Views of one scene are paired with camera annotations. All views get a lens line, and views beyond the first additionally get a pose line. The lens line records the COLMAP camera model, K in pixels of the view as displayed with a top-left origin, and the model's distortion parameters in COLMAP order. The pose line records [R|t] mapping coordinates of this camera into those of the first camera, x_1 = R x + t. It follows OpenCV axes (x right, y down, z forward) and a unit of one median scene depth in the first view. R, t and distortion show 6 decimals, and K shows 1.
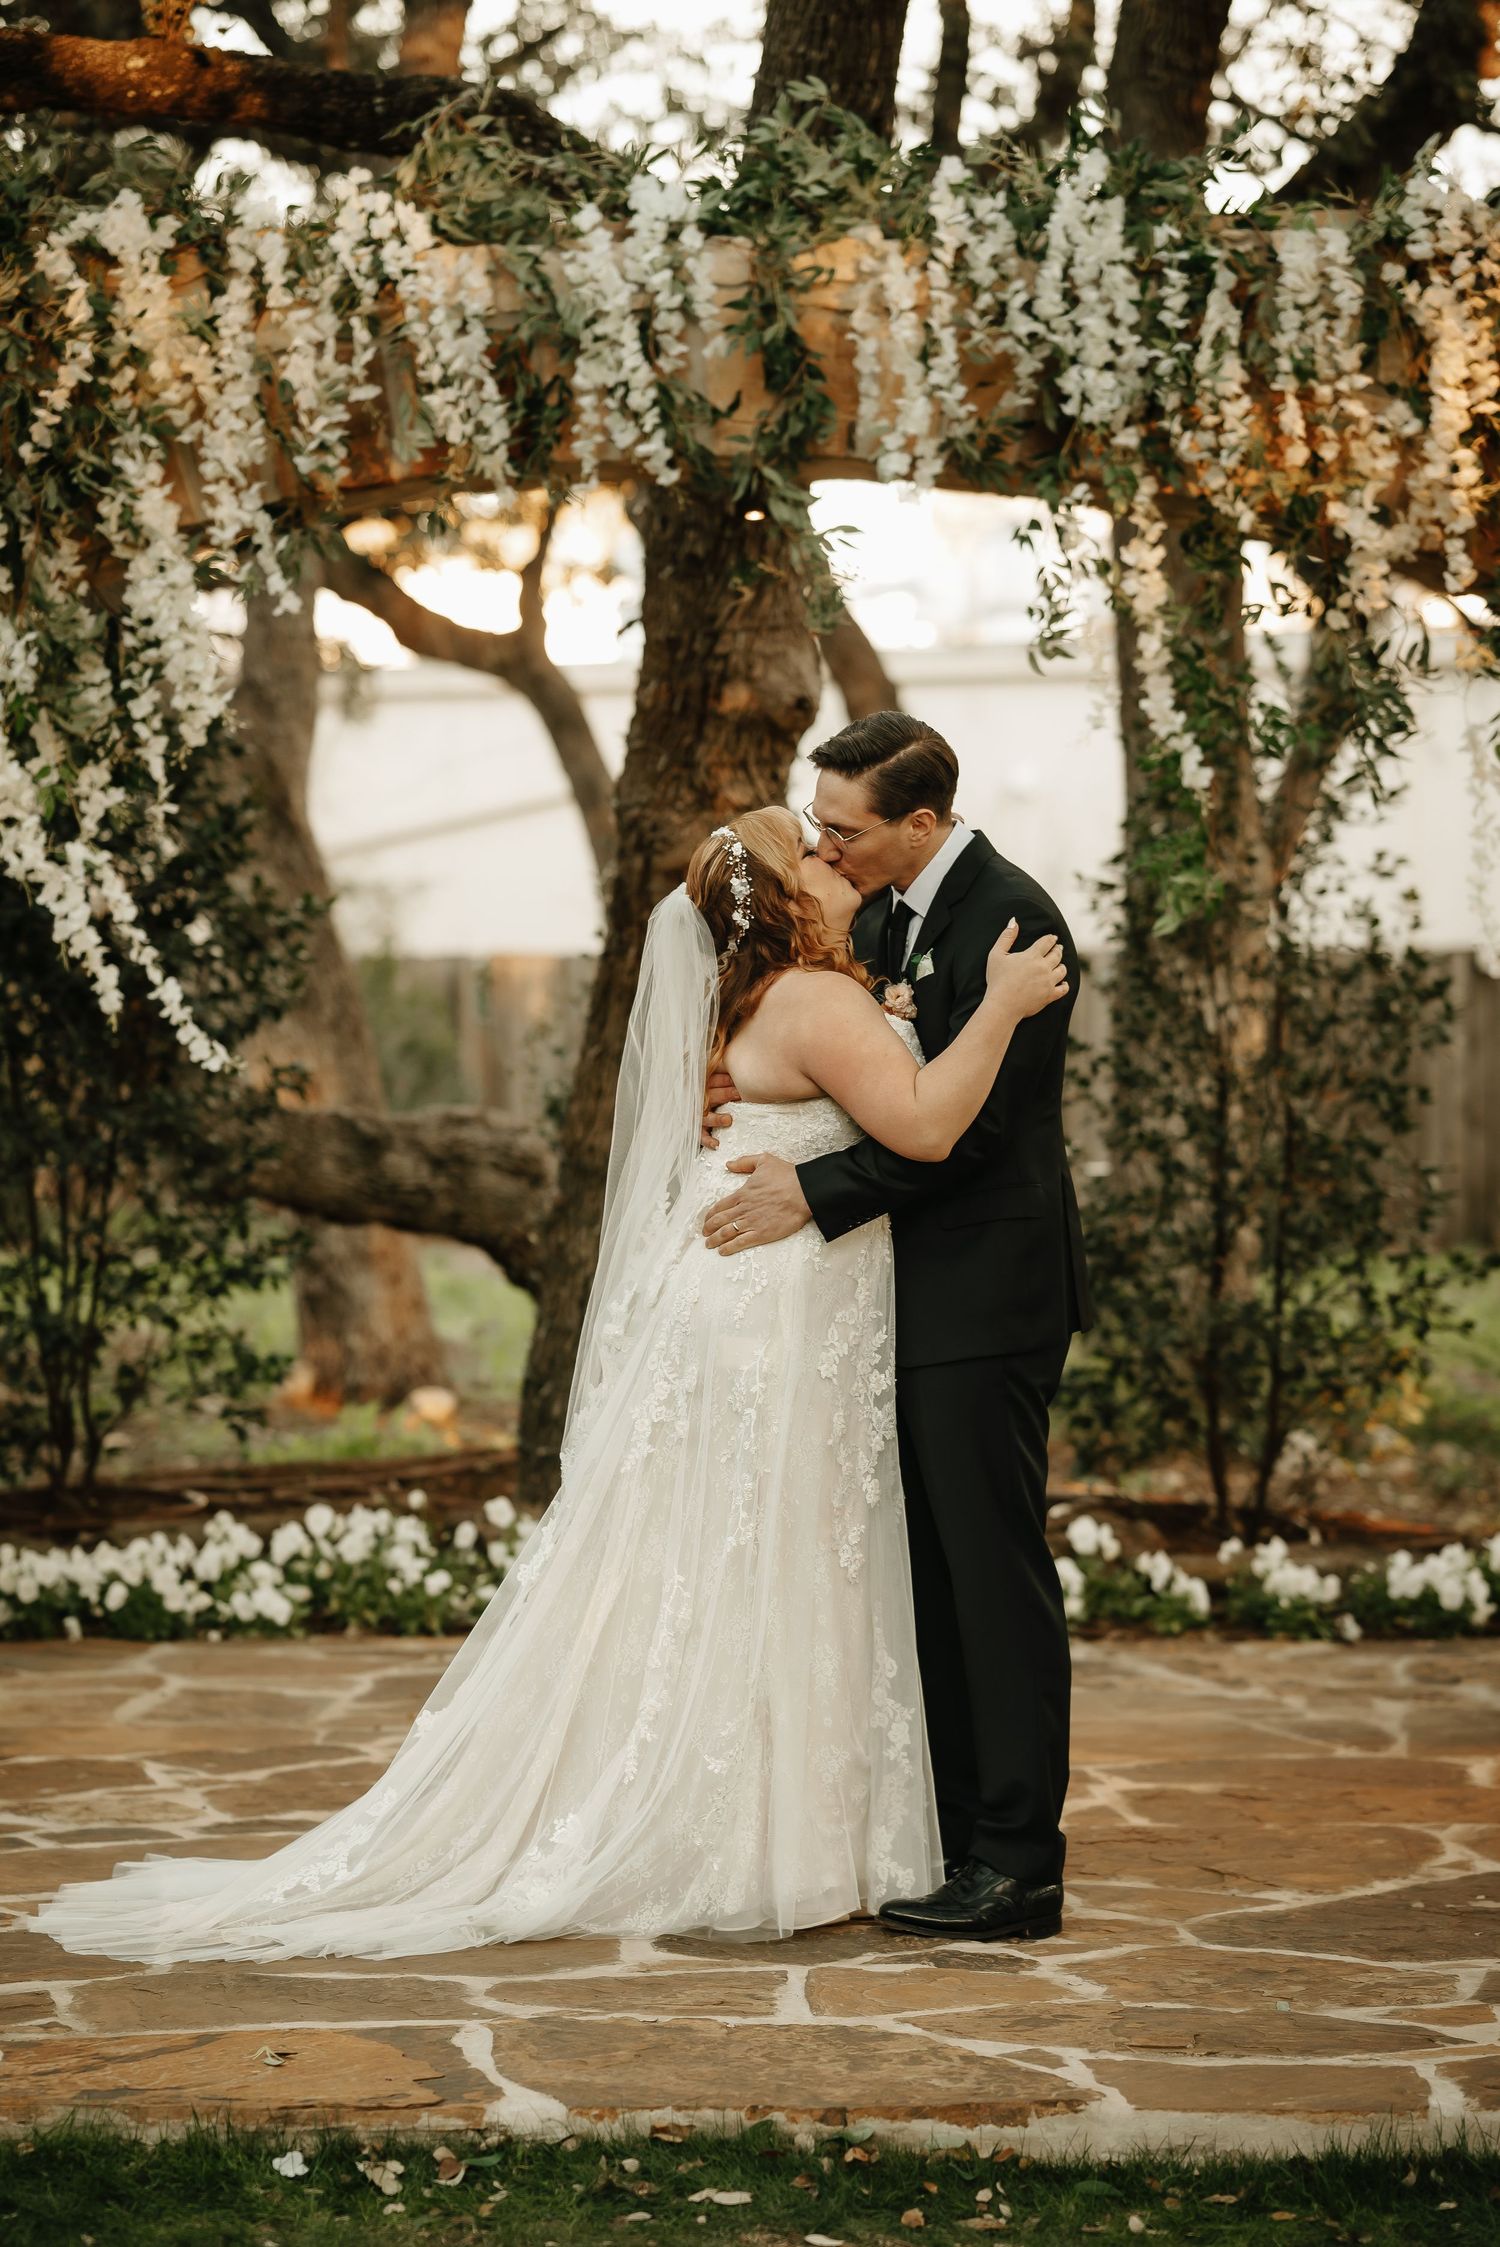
lens RADIAL K [[5506.2, 0, 750.0], [0, 5506.2, 1123.5], [0, 0, 1]] dist [0.029655, 0.578934]
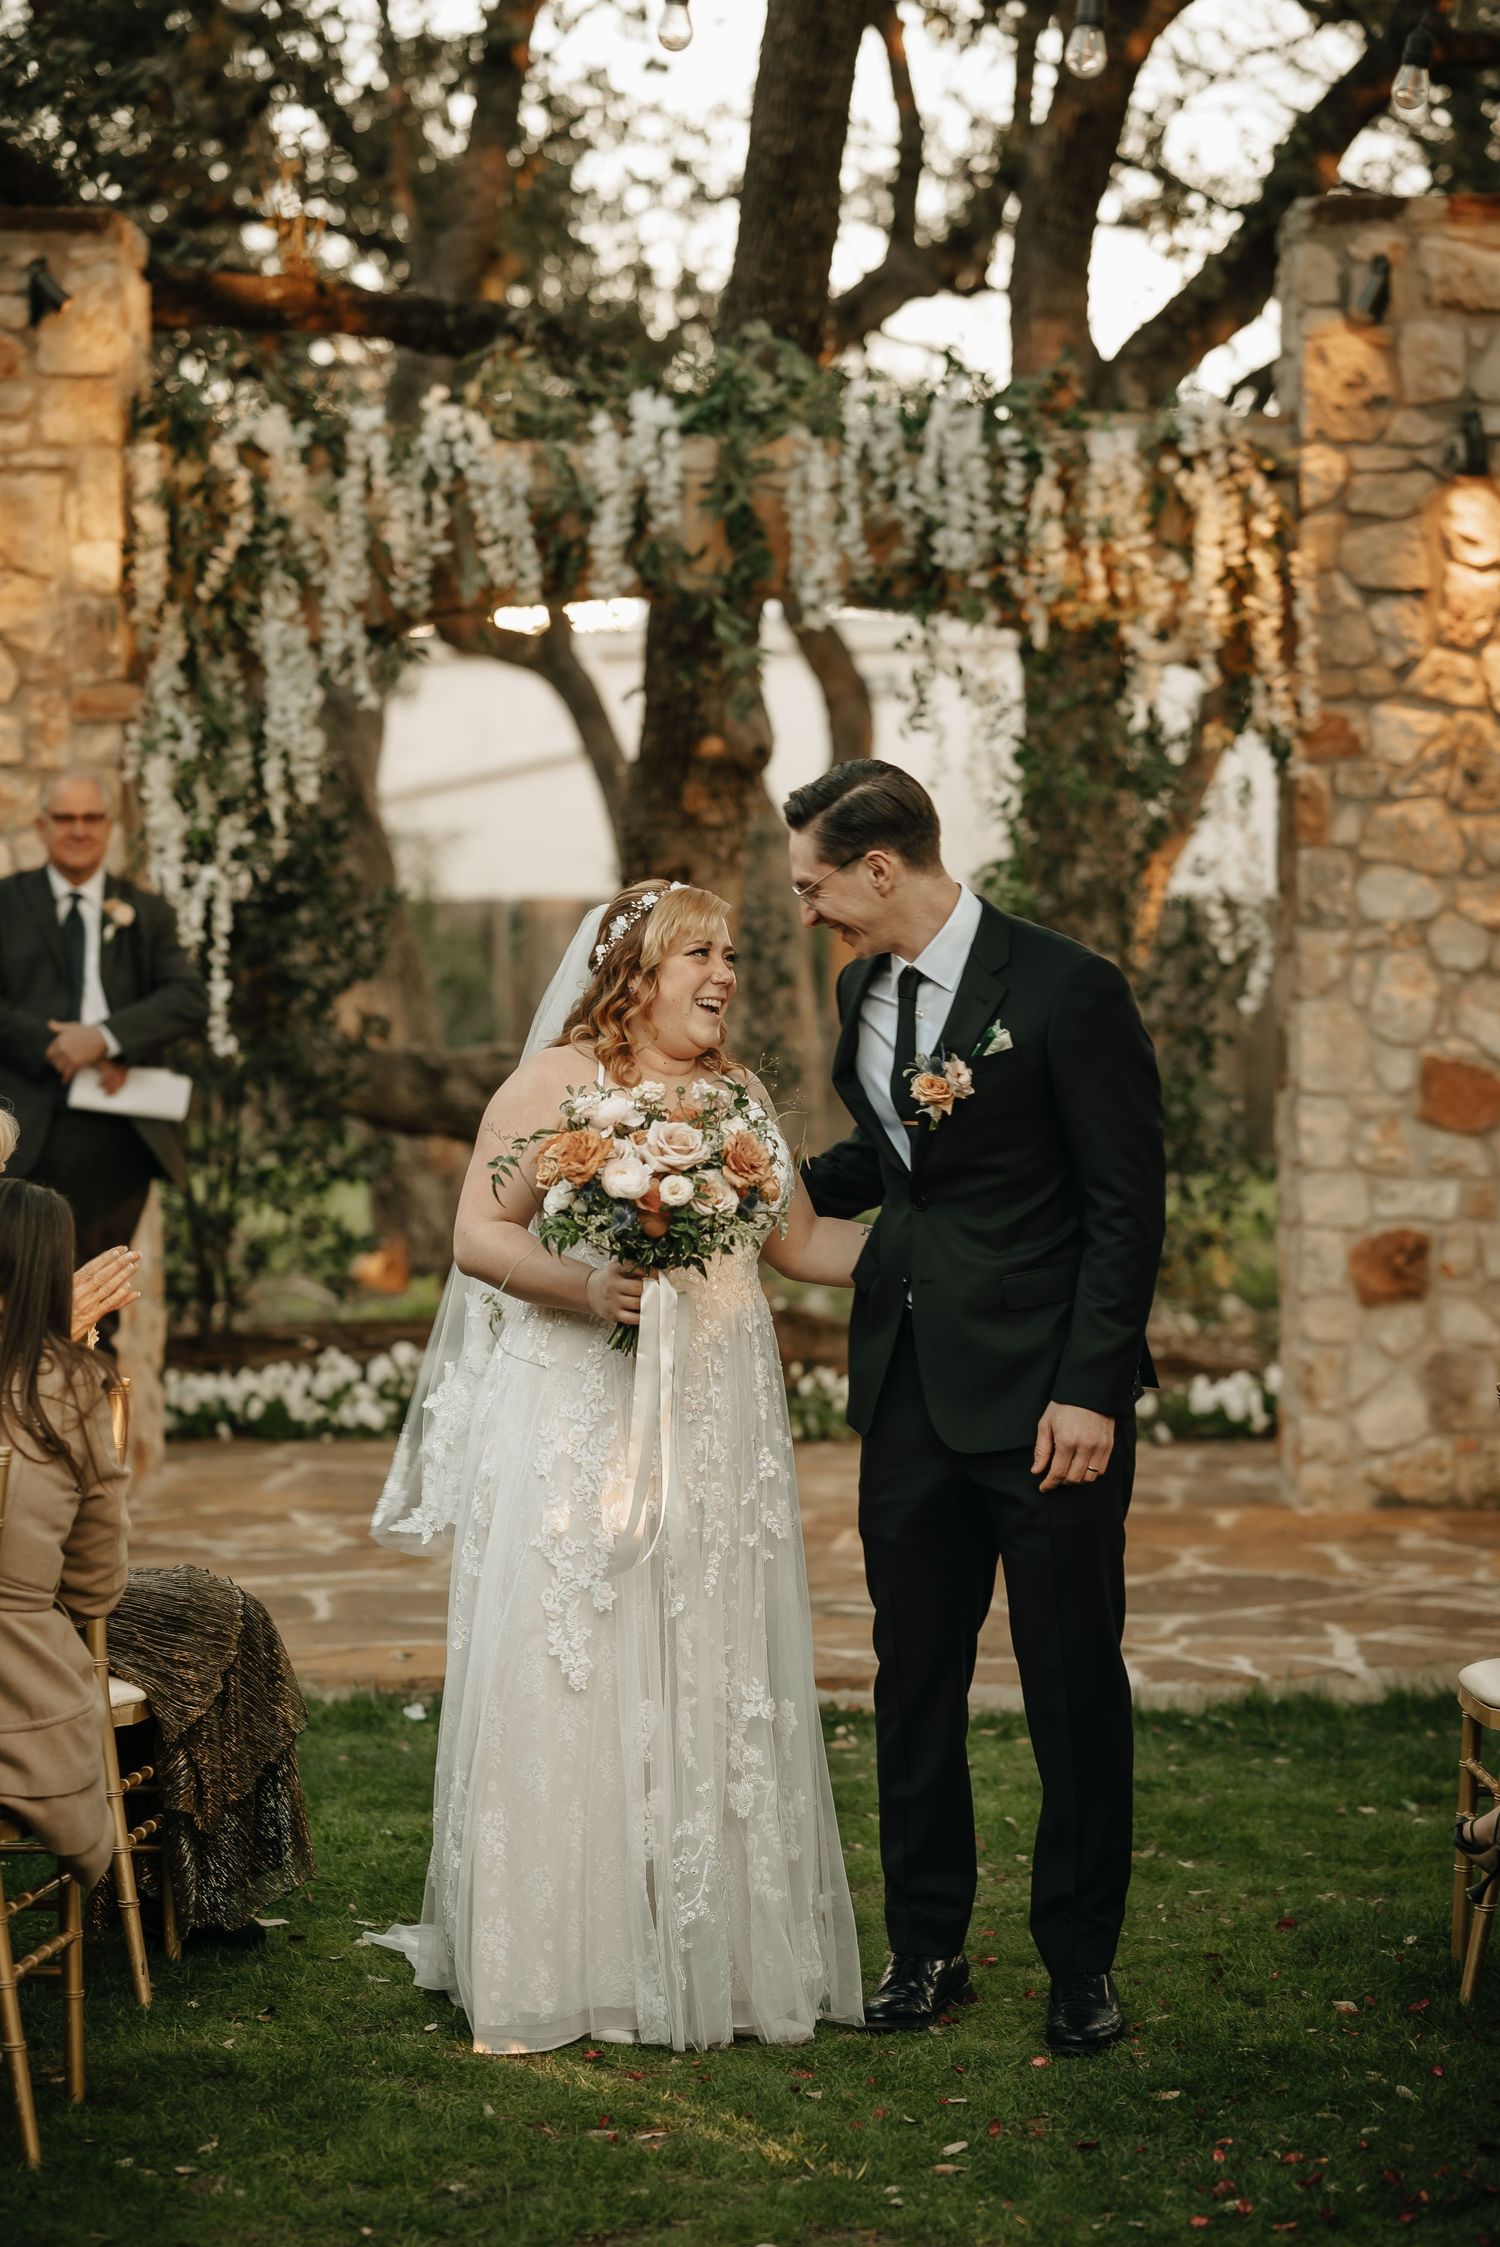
lens RADIAL K [[5506.2, 0, 750.0], [0, 5506.2, 1123.5], [0, 0, 1]] dist [0.029655, 0.578934]
pose [[0.999992, 0.000517, -0.003952, 0.014579], [-0.000455, 0.999879, 0.015575, -0.006883], [0.003960, -0.015573, 0.999871, -0.414826]]
